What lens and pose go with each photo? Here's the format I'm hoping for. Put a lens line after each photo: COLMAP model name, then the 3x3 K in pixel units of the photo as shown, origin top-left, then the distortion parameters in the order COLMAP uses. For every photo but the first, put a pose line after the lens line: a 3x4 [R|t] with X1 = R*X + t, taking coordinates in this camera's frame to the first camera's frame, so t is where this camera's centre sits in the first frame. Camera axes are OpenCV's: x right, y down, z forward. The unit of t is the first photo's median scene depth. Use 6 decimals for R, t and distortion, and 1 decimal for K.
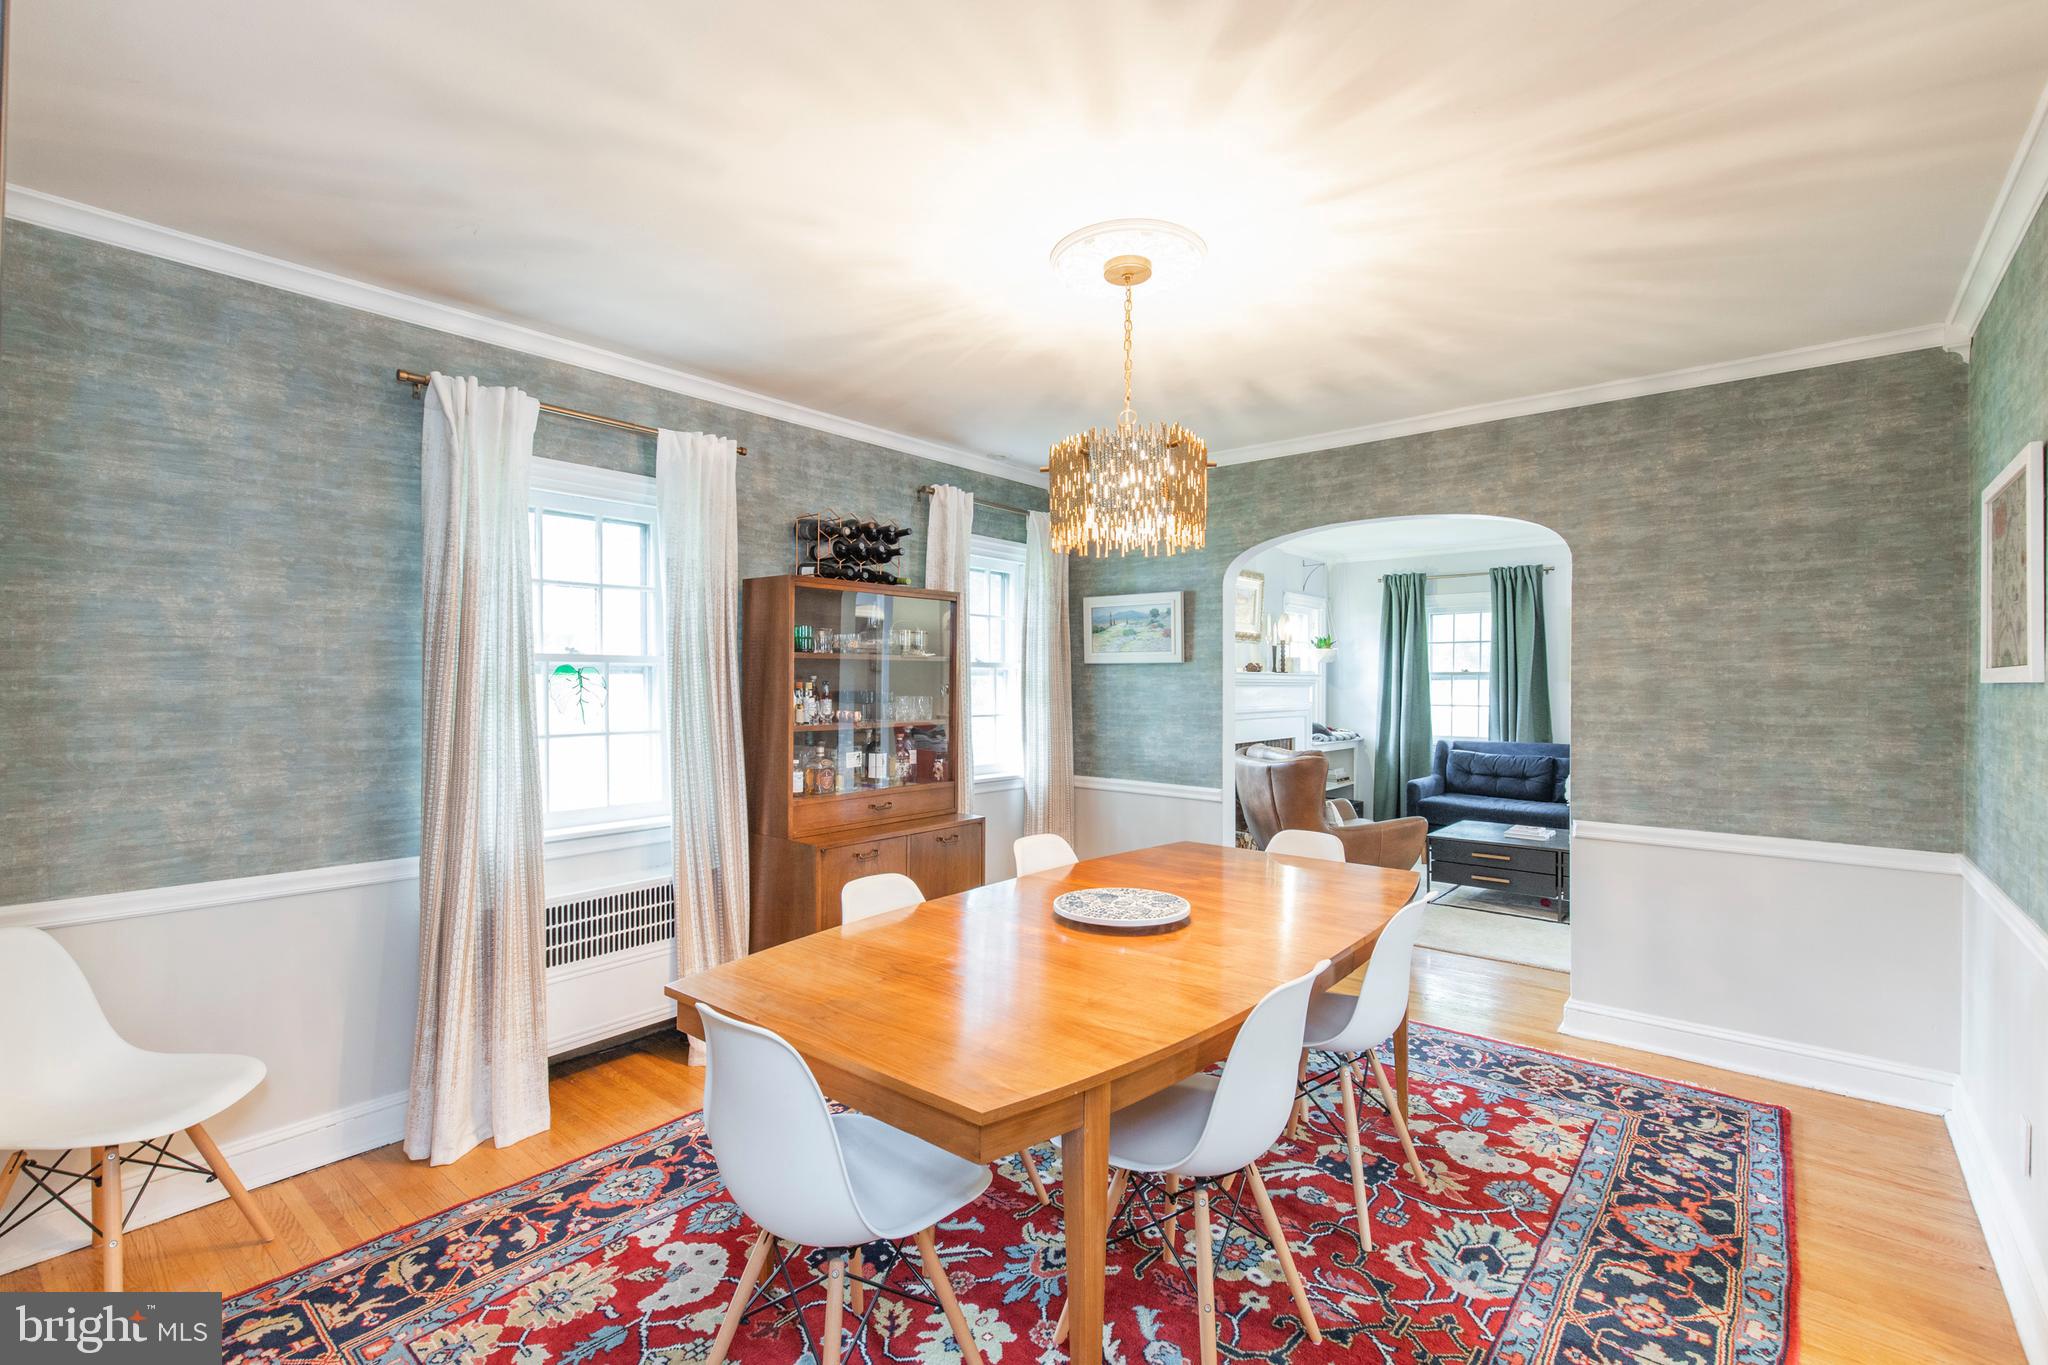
lens RADIAL K [[929.7, 0, 1031.1], [0, 929.7, 686.6], [0, 0, 1]] dist [0.009083, -0.000082]
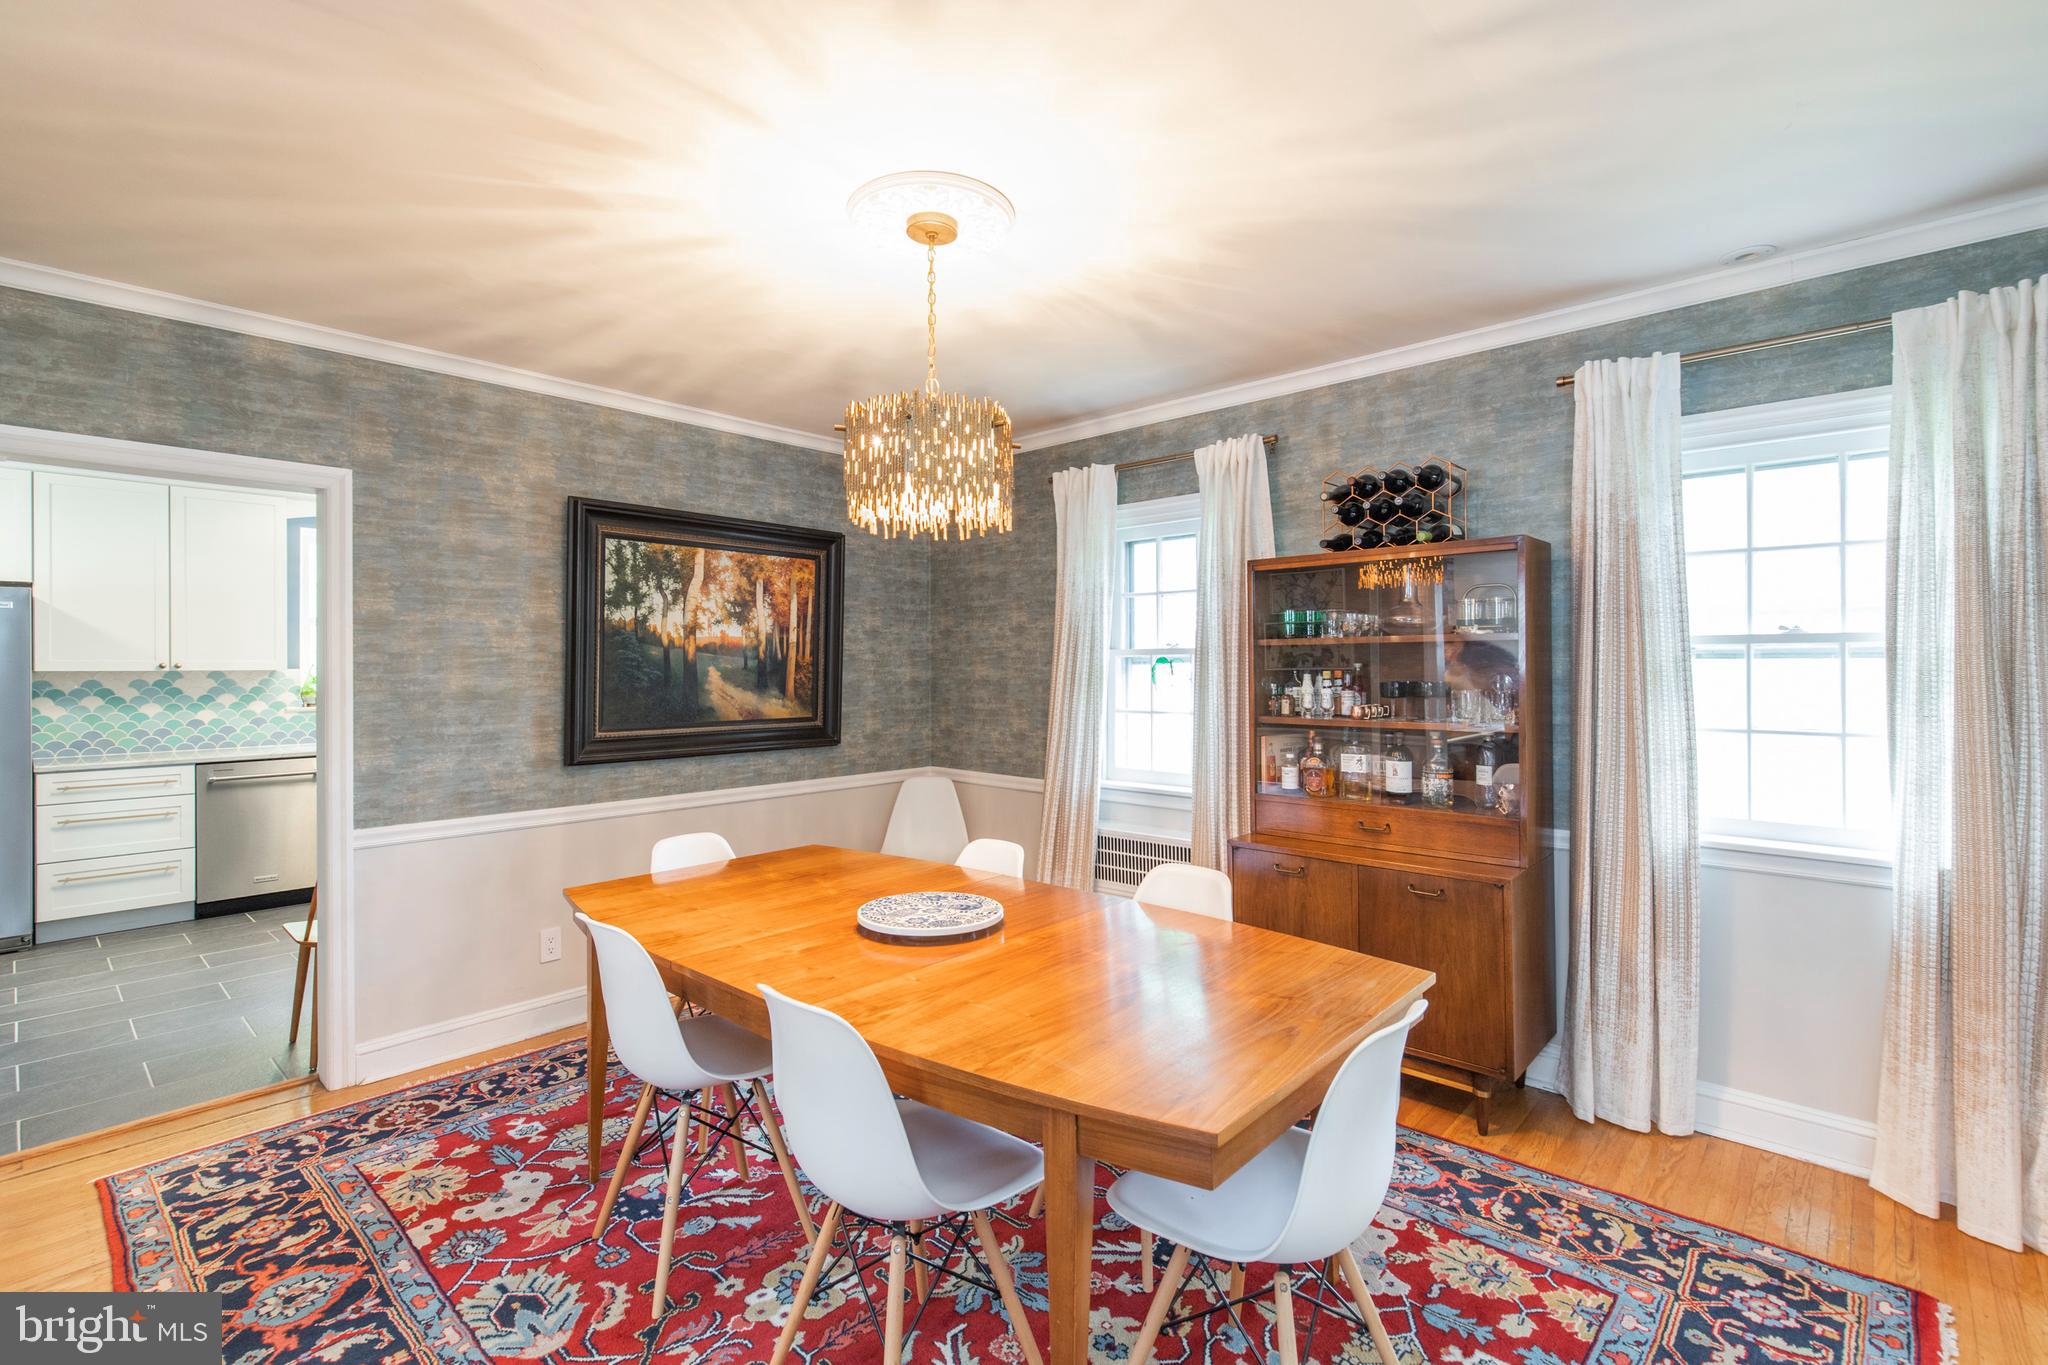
lens RADIAL K [[929.7, 0, 999.1], [0, 929.7, 663.8], [0, 0, 1]] dist [0.009083, -0.000082]
pose [[-0.076525, -0.005646, -0.997052, 0.762066], [-0.004212, 0.999977, -0.005339, -0.006374], [0.997059, 0.003791, -0.076547, 0.848582]]
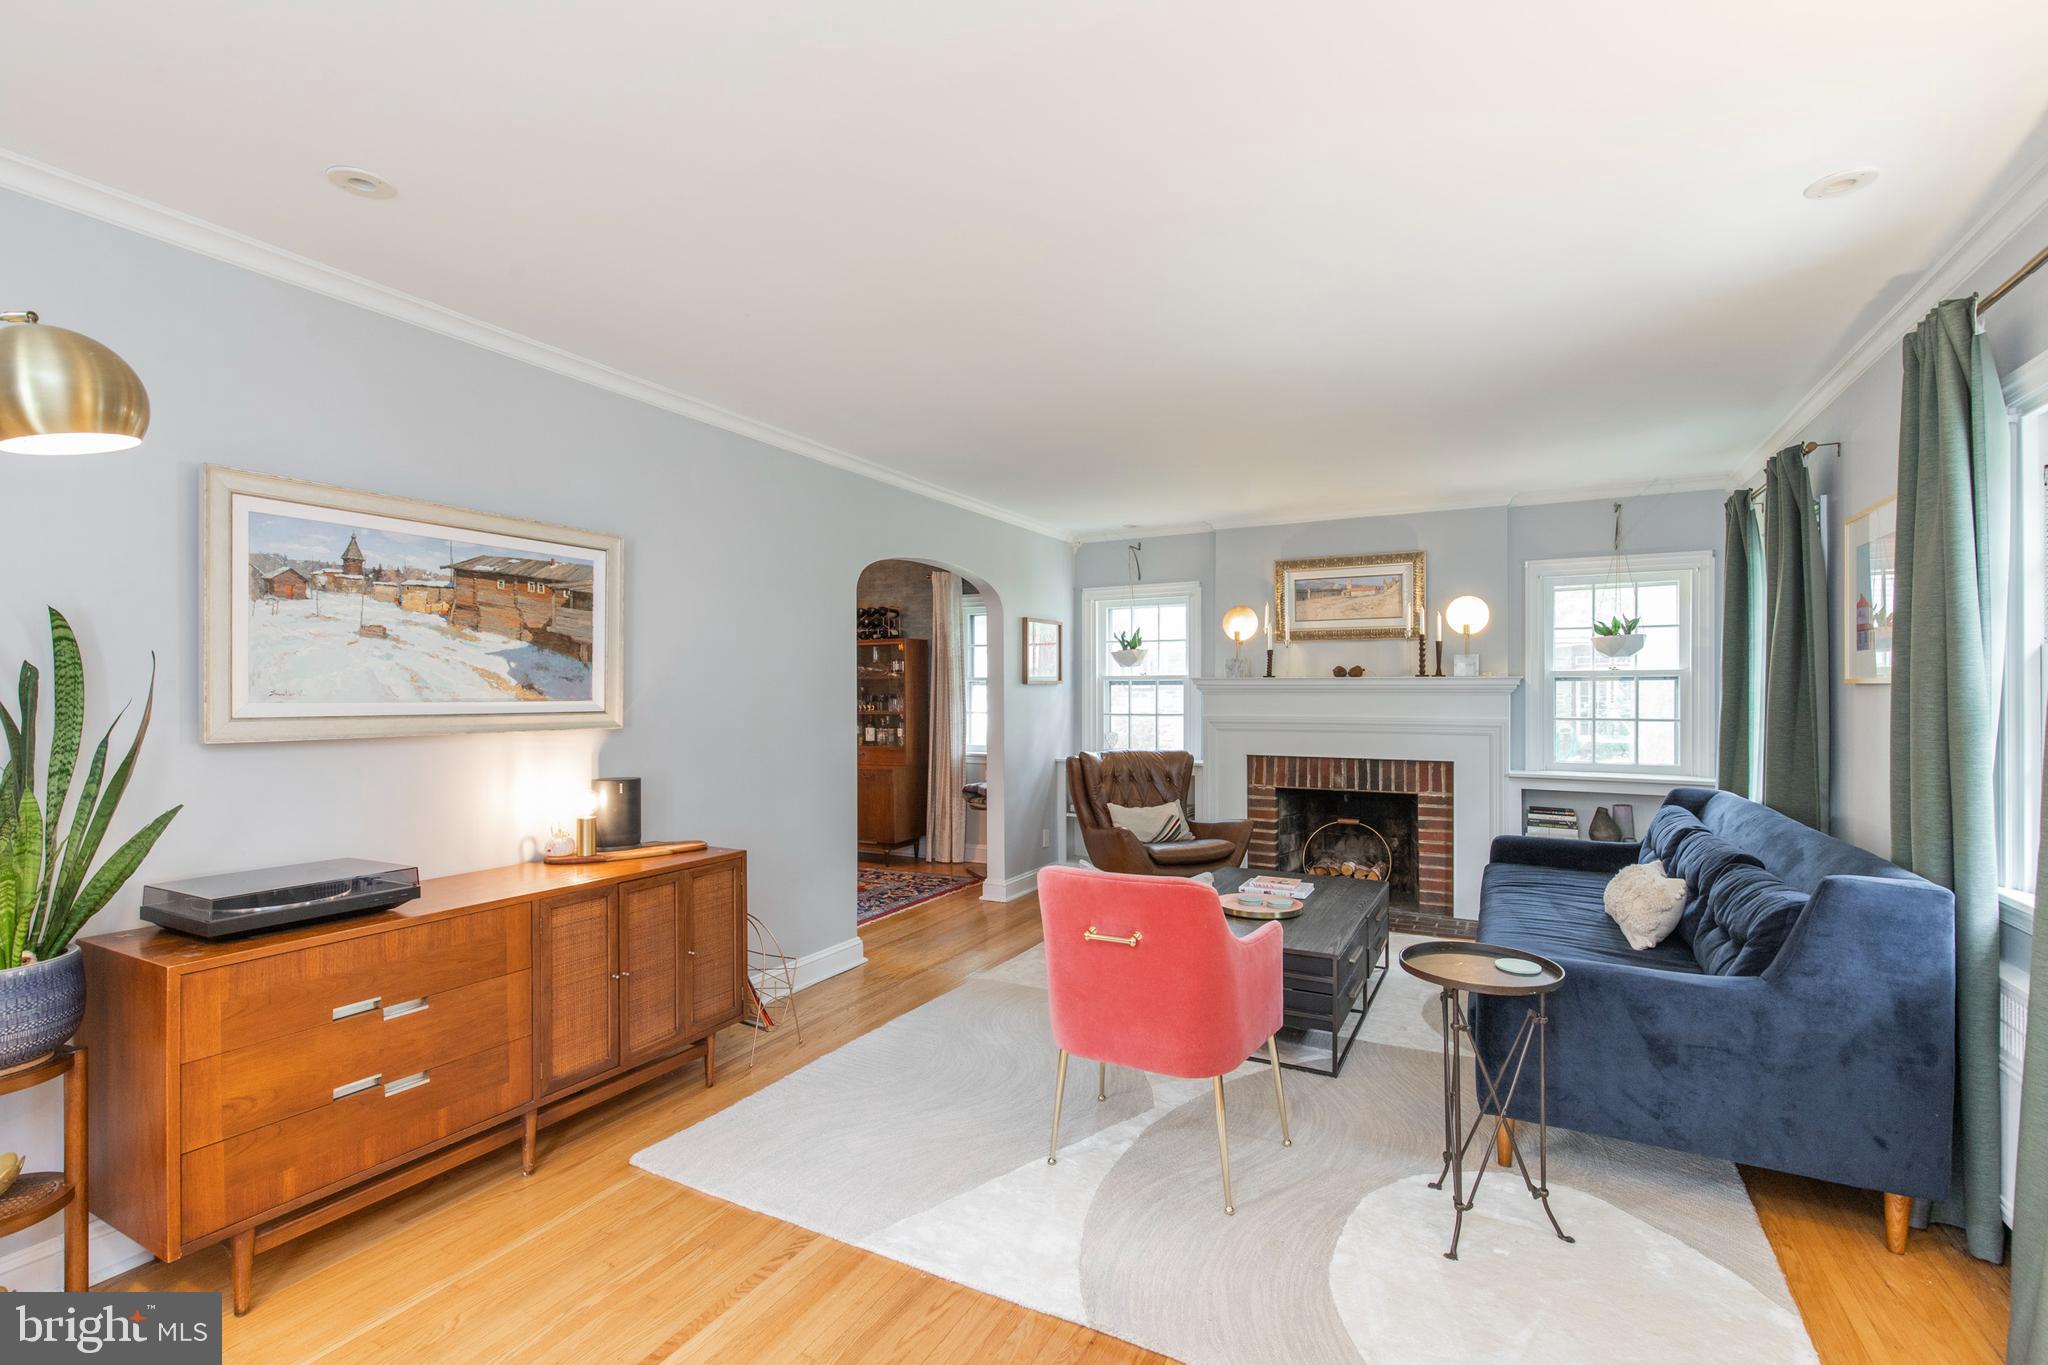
lens RADIAL K [[929.7, 0, 1026.3], [0, 929.7, 687.2], [0, 0, 1]] dist [0.009083, -0.000082]
pose [[0.192833, -0.005351, -0.981217, 2.073878], [-0.006871, 0.999953, -0.006803, -0.001166], [0.981208, 0.008054, 0.192787, 1.111298]]
